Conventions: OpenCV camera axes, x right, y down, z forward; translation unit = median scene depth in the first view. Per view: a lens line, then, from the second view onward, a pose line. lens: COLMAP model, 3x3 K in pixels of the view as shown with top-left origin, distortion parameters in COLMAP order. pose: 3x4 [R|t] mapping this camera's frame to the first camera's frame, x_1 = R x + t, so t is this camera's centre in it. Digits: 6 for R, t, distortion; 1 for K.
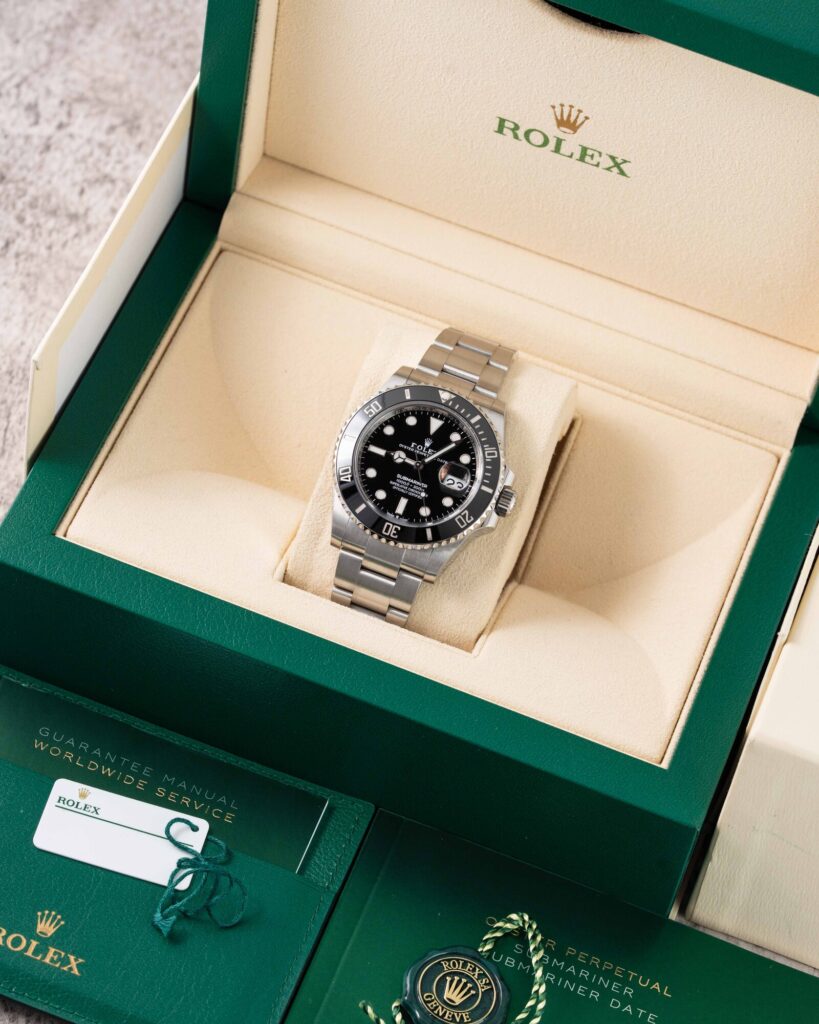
lens RADIAL K [[4575.3, 0, 412.6], [0, 4575.3, 511.2], [0, 0, 1]] dist [0.009682, 0.000000]
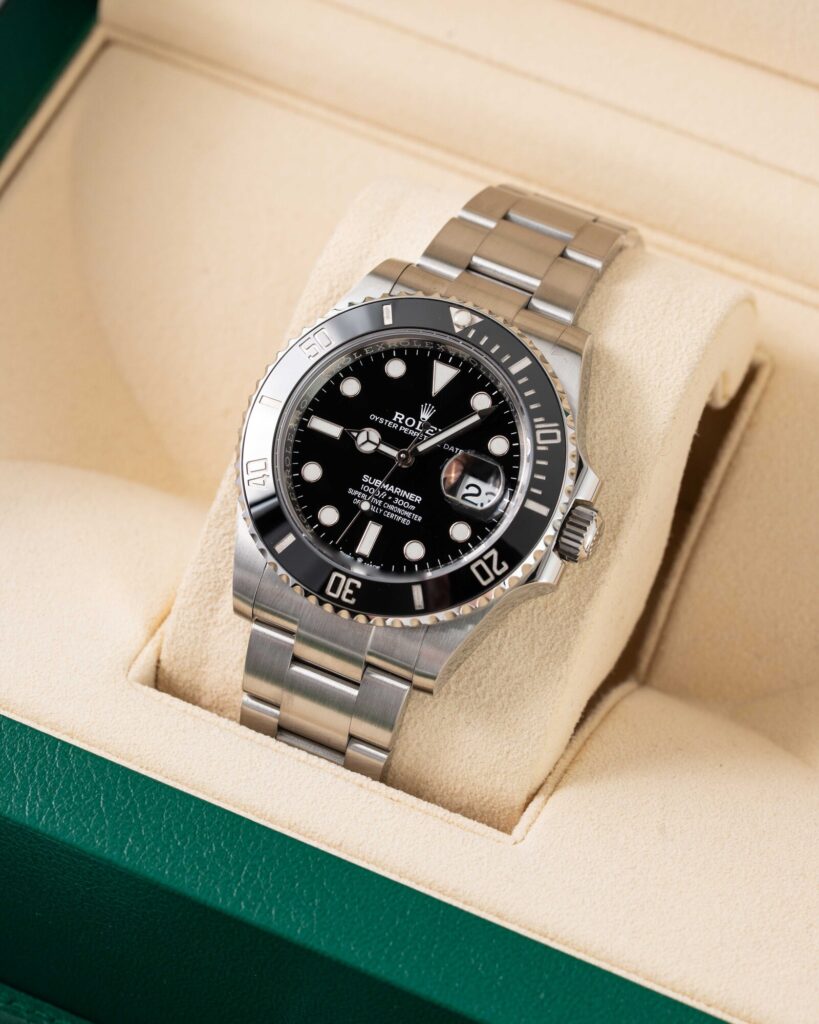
lens RADIAL K [[4575.3, 0, 402.4], [0, 4575.3, 511.4], [0, 0, 1]] dist [0.009682, 0.000000]
pose [[0.990049, 0.009755, -0.140385, 0.070965], [-0.007389, 0.999822, 0.017365, -0.012766], [0.140529, -0.016155, 0.989945, 0.503993]]
